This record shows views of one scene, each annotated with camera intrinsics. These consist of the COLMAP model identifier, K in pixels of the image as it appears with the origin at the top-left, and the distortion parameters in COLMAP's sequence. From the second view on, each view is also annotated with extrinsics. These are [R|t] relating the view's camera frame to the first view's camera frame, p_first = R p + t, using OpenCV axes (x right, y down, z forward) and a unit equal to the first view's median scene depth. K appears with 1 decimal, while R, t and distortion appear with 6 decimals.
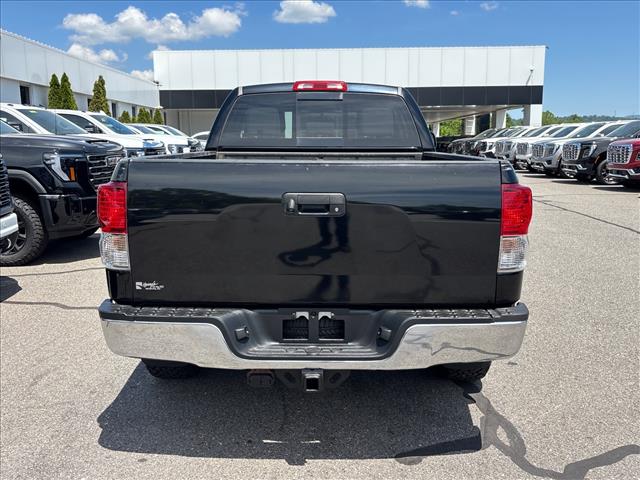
lens RADIAL K [[580.8, 0, 320.0], [0, 580.8, 240.0], [0, 0, 1]] dist [0.009147, 0.006990]
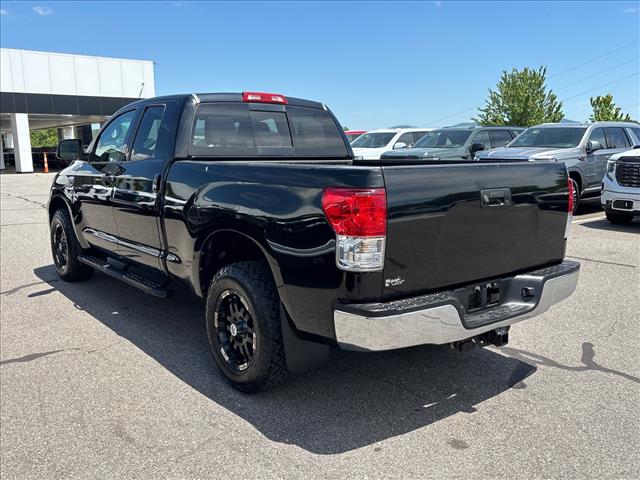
lens RADIAL K [[572.3, 0, 320.0], [0, 572.3, 240.0], [0, 0, 1]] dist [0.008897, -0.000827]
pose [[0.782132, -0.098700, 0.615246, -0.906940], [0.108267, 0.993883, 0.021809, -0.031839], [-0.613634, 0.049553, 0.788034, 0.204688]]
